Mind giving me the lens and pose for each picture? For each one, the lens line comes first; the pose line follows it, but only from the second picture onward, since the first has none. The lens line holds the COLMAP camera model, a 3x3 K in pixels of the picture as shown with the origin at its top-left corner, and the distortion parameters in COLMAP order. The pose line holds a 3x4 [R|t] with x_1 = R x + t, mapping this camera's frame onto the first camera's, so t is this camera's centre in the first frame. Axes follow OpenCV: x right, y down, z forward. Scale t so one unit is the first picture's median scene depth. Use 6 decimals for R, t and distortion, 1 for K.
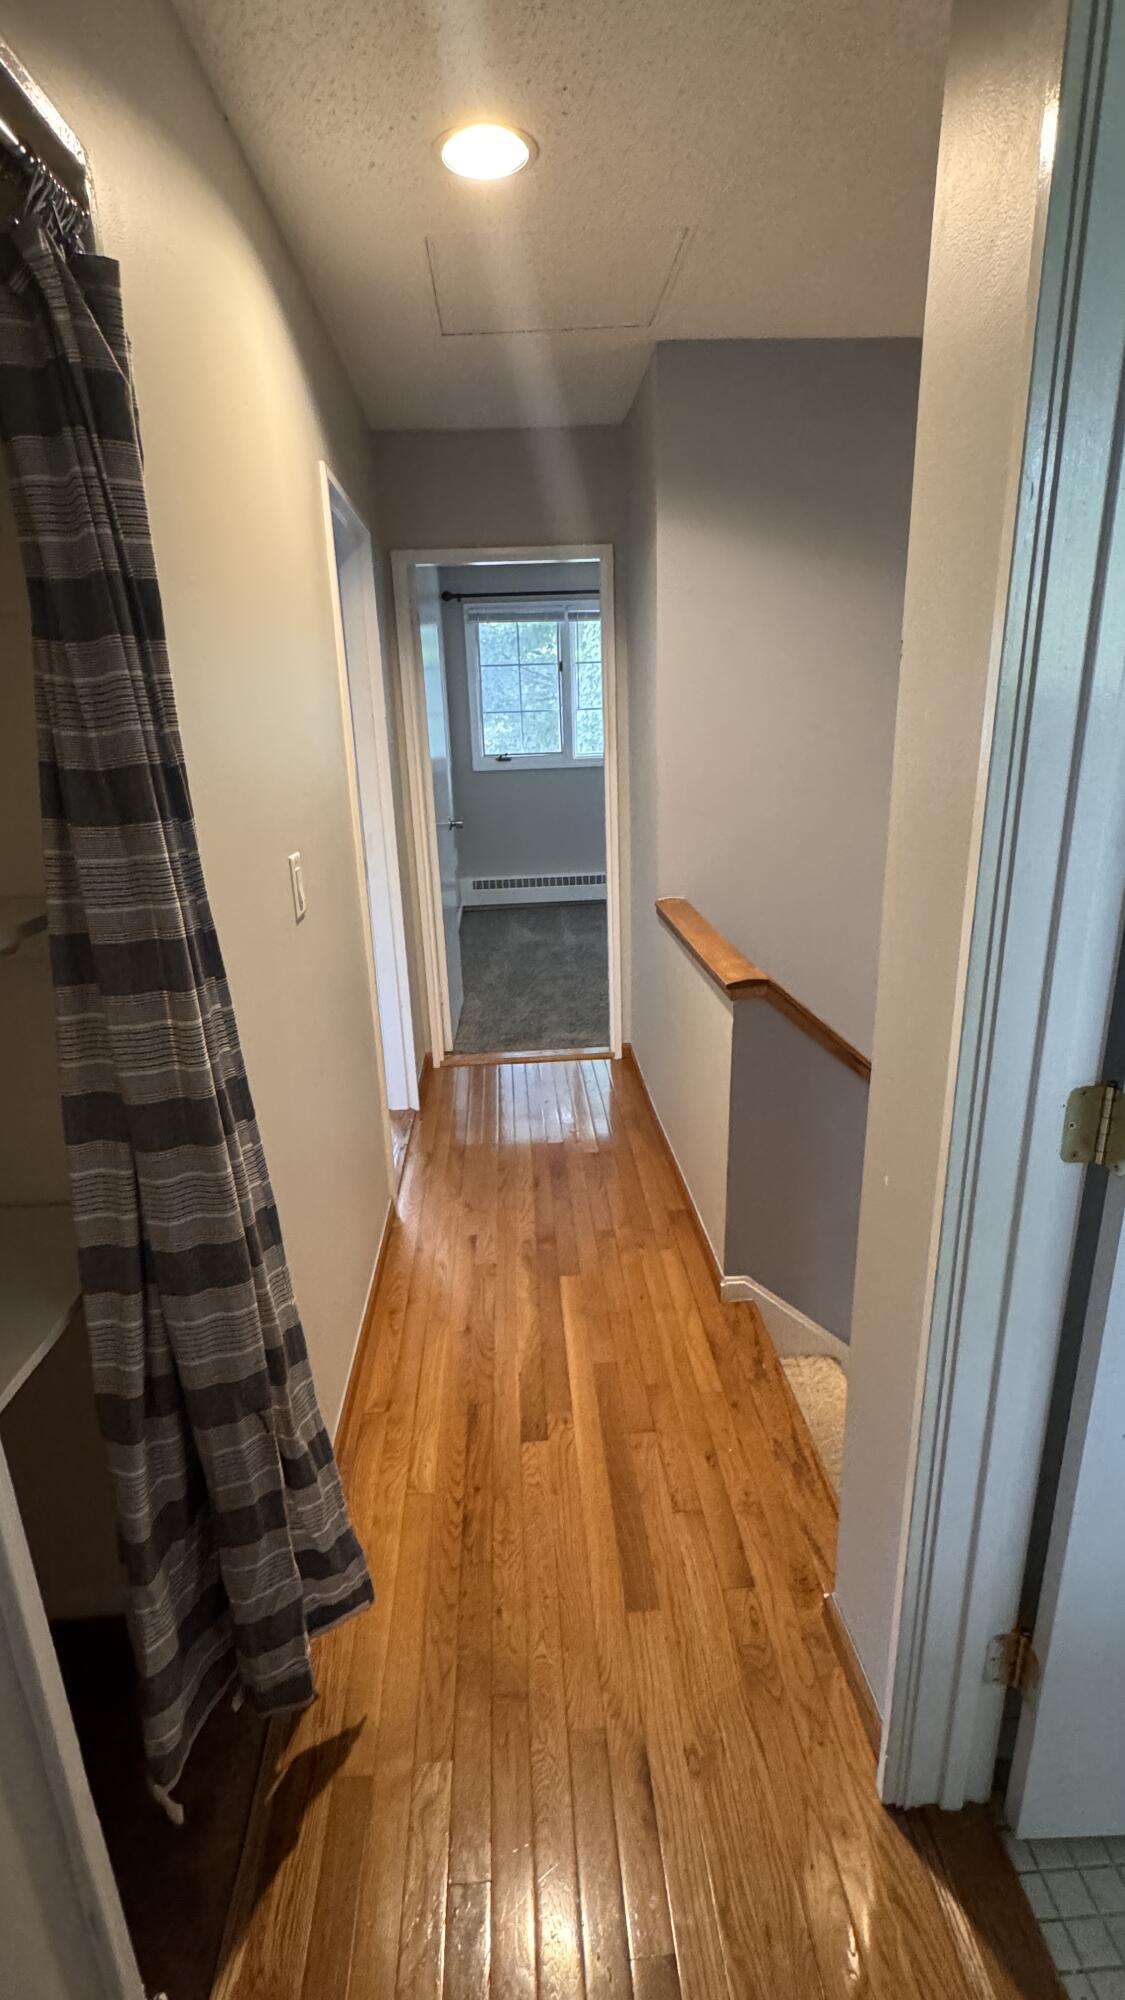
lens RADIAL K [[928.9, 0, 564.7], [0, 928.9, 1005.7], [0, 0, 1]] dist [-0.008561, 0.001381]
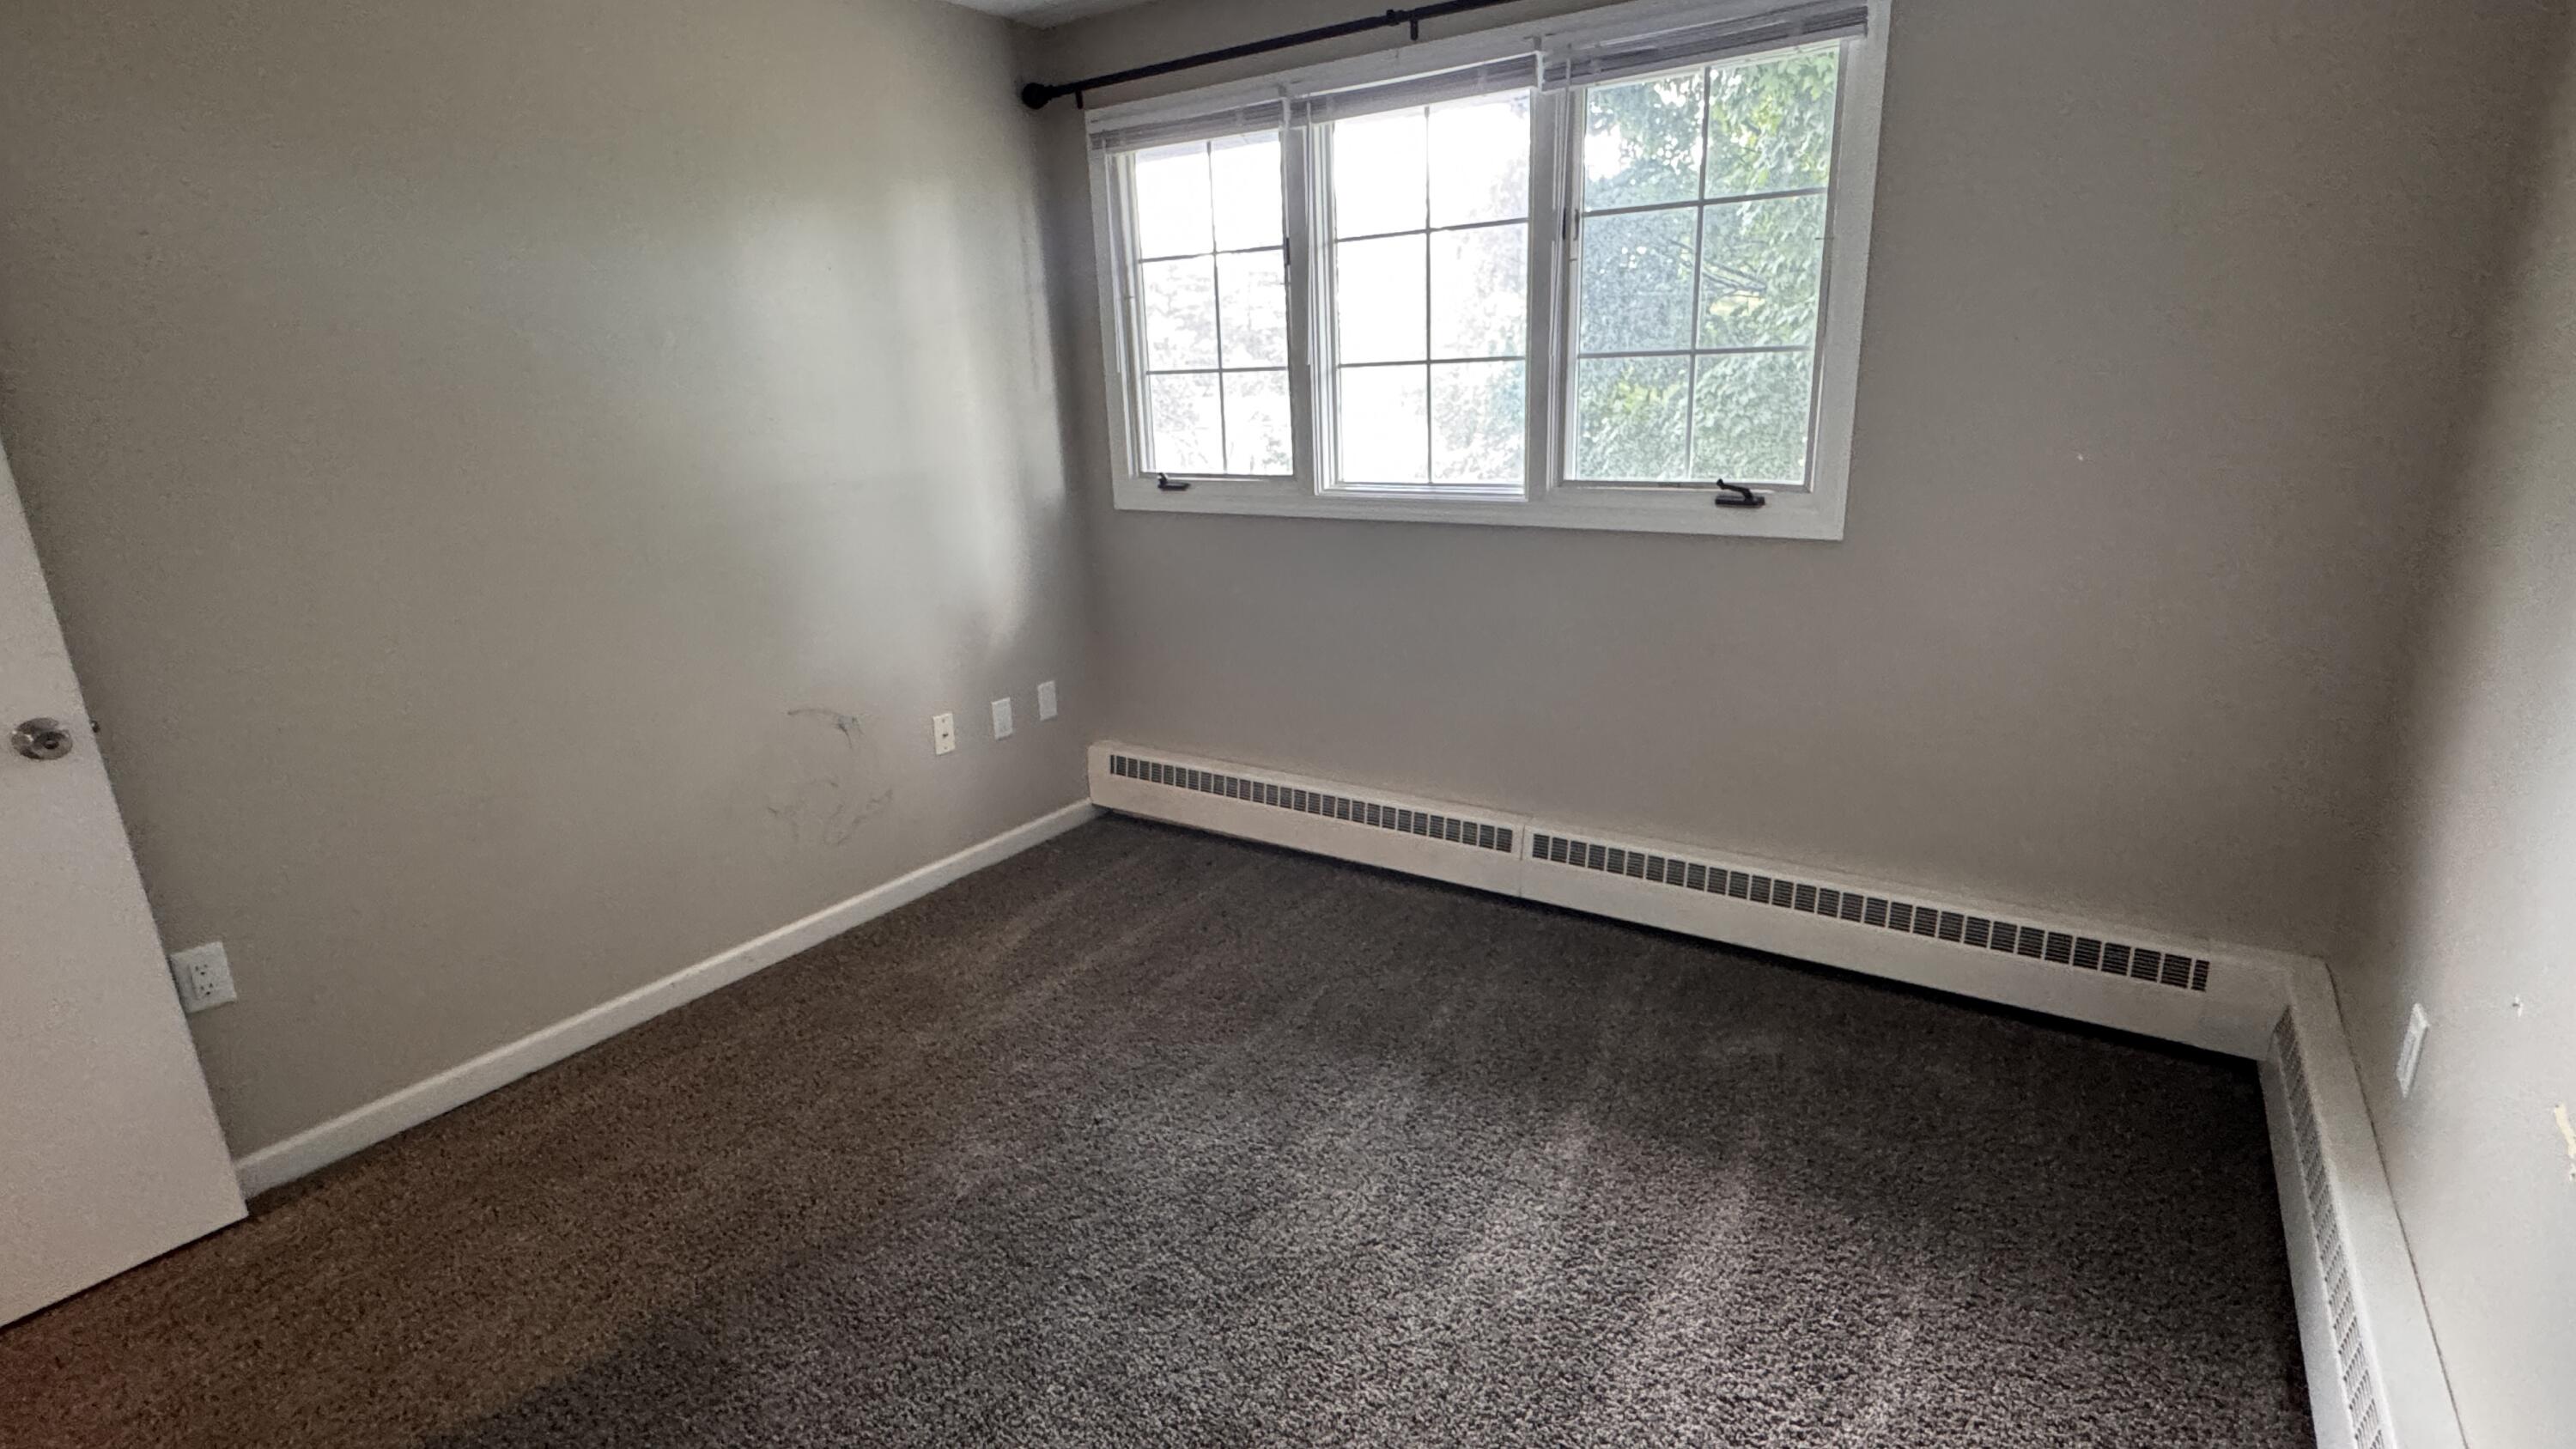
lens RADIAL K [[1196.6, 0, 1290.0], [0, 1196.6, 724.4], [0, 0, 1]] dist [-0.008561, 0.001381]
pose [[0.787434, 0.179263, -0.589756, 0.307892], [-0.184299, 0.981480, 0.052259, -0.198928], [0.588202, 0.067541, 0.805889, 0.610287]]
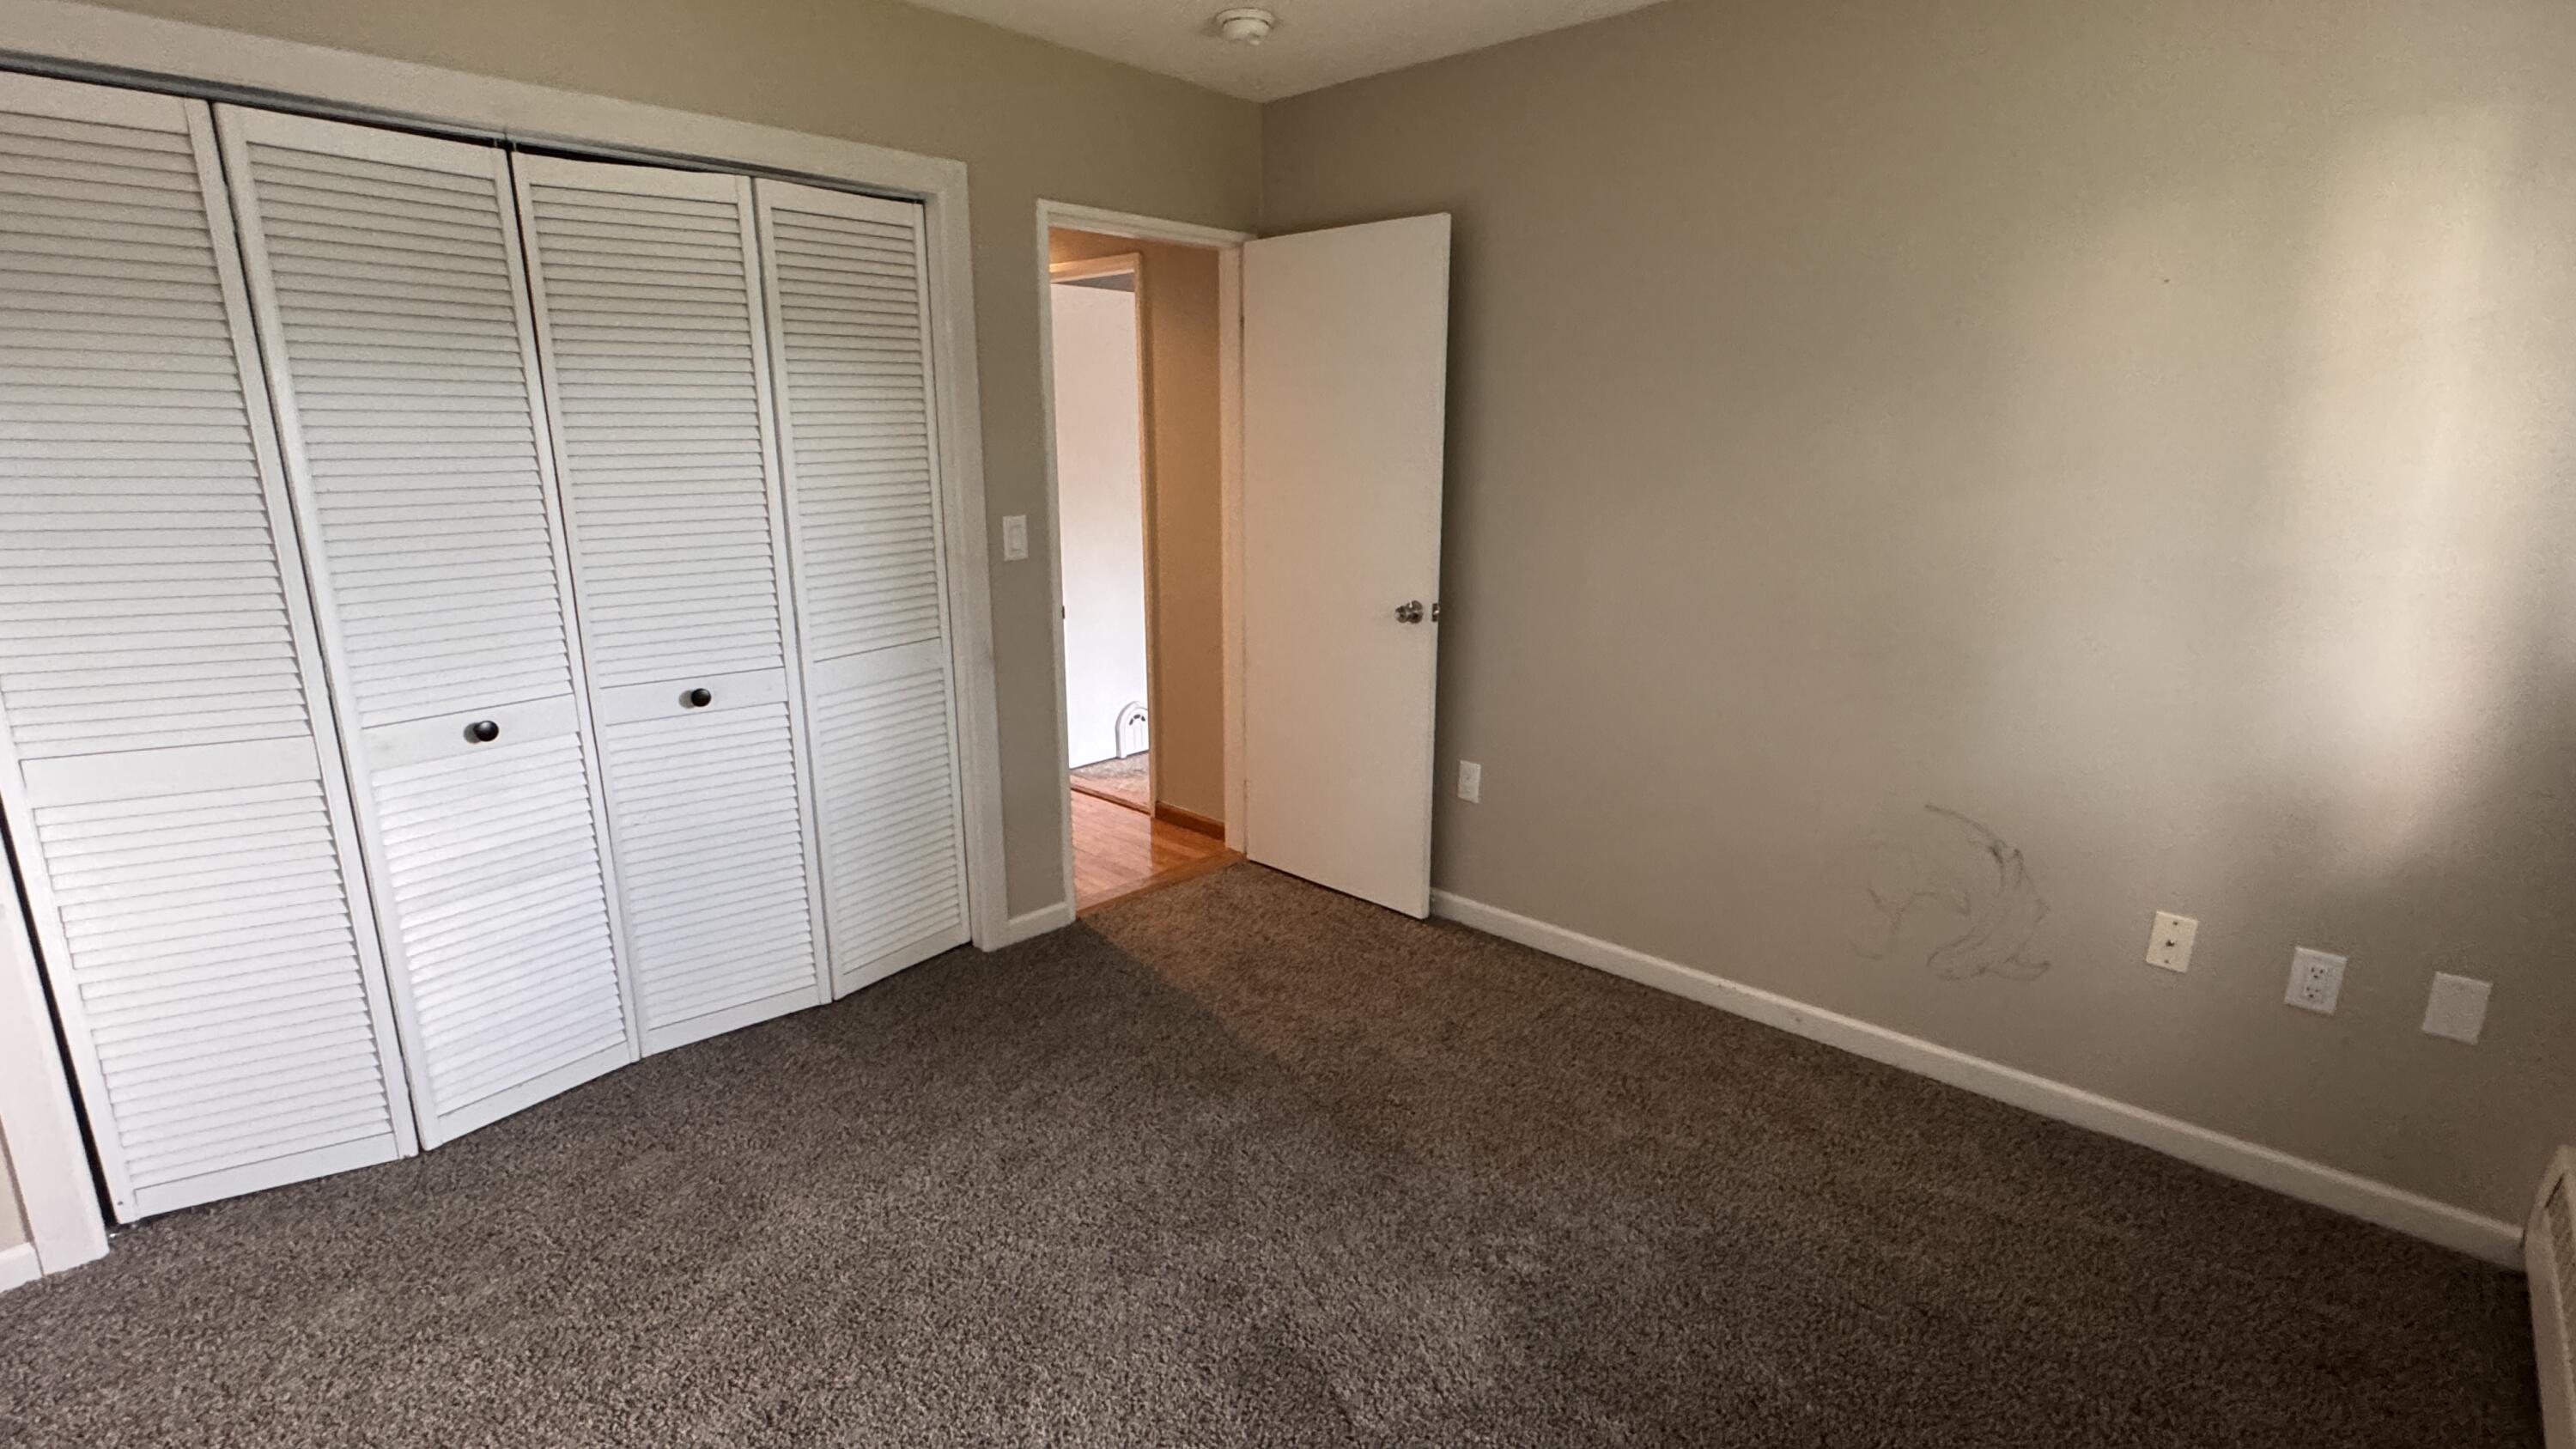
lens RADIAL K [[1196.6, 0, 1295.2], [0, 1196.6, 721.3], [0, 0, 1]] dist [-0.008561, 0.001381]
pose [[-0.725679, 0.200488, -0.658176, 0.294384], [-0.185684, 0.864042, 0.467924, -0.317222], [0.662504, 0.461775, -0.589790, 0.954013]]
